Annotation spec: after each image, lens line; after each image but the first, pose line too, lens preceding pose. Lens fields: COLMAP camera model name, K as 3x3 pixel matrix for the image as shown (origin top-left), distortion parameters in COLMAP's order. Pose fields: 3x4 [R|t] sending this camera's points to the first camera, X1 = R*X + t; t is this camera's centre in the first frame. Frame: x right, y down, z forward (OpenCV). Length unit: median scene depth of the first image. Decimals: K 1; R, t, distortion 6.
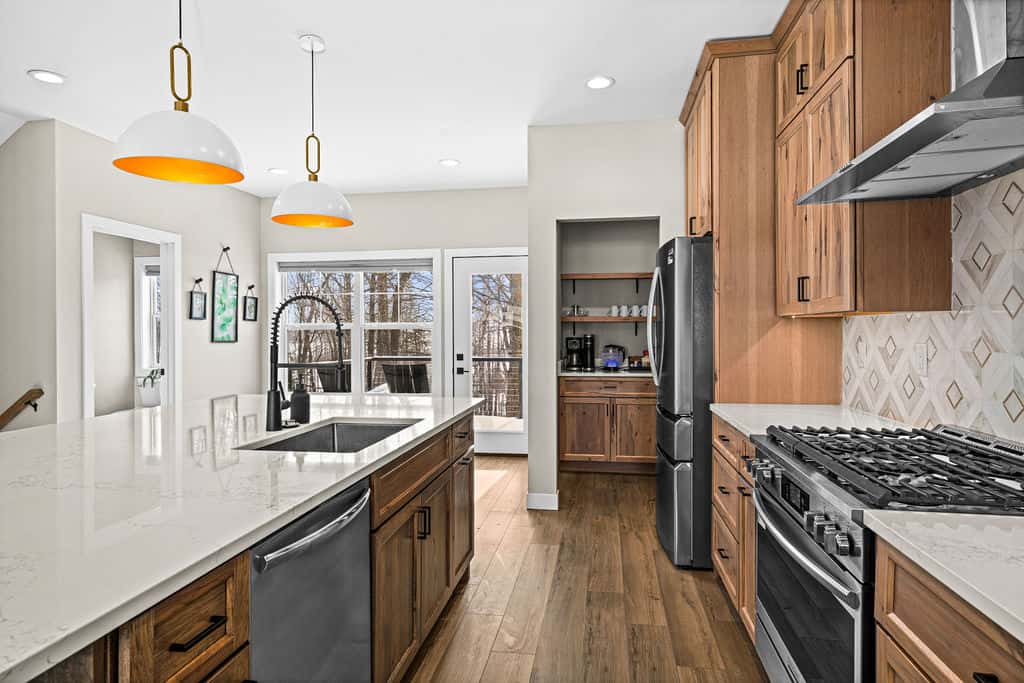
lens RADIAL K [[598.4, 0, 512.0], [0, 598.4, 341.5], [0, 0, 1]] dist [0.003153, 0.001053]
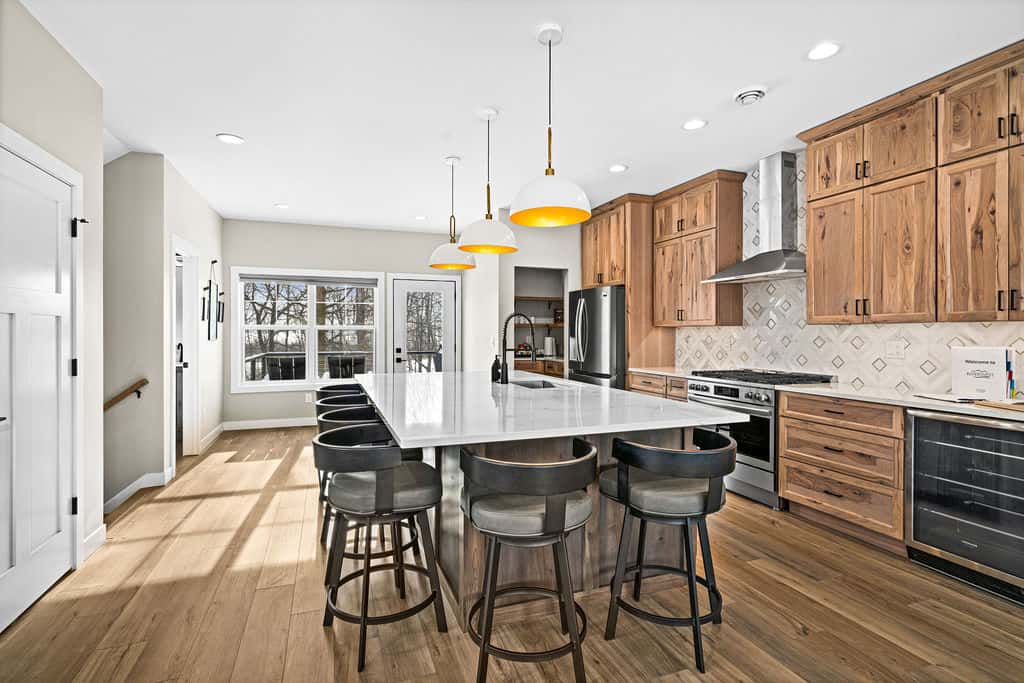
lens RADIAL K [[497.7, 0, 515.4], [0, 497.7, 338.7], [0, 0, 1]] dist [-0.000987, -0.000175]
pose [[0.867389, -0.000939, 0.497630, -0.625039], [0.003005, 0.999990, -0.003350, 0.004943], [-0.497622, 0.004401, 0.867383, -0.216307]]
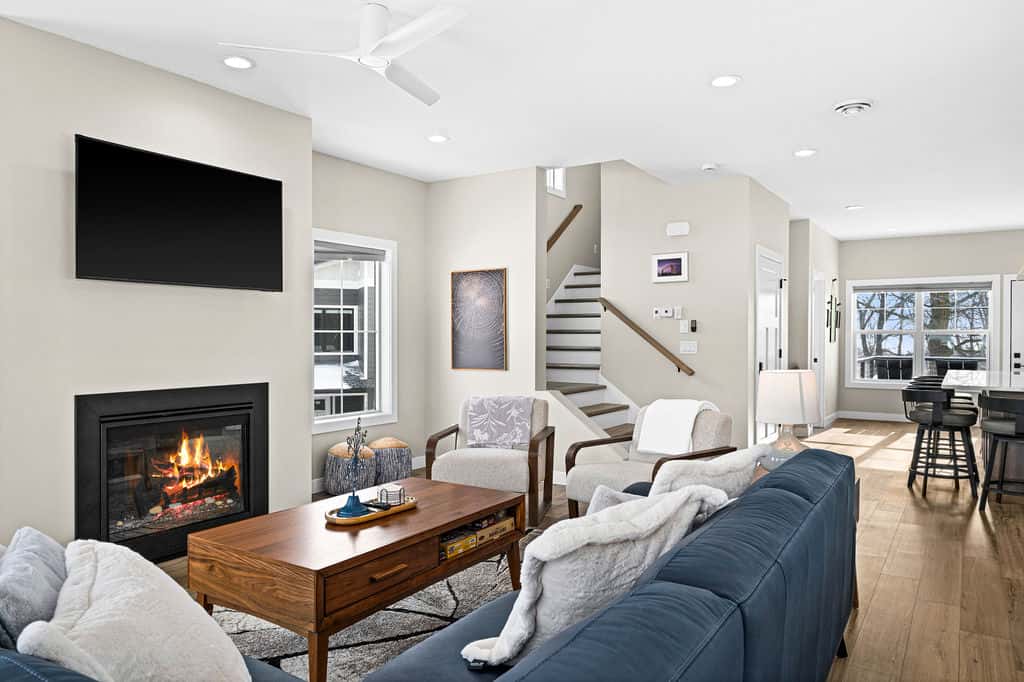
lens RADIAL K [[679.9, 0, 512.0], [0, 679.9, 341.0], [0, 0, 1]] dist [0.001001, -0.000533]
pose [[0.909383, 0.009541, -0.415850, -0.696212], [-0.013200, 0.999895, -0.005925, 0.025630], [0.415750, 0.010877, 0.909414, -1.219134]]
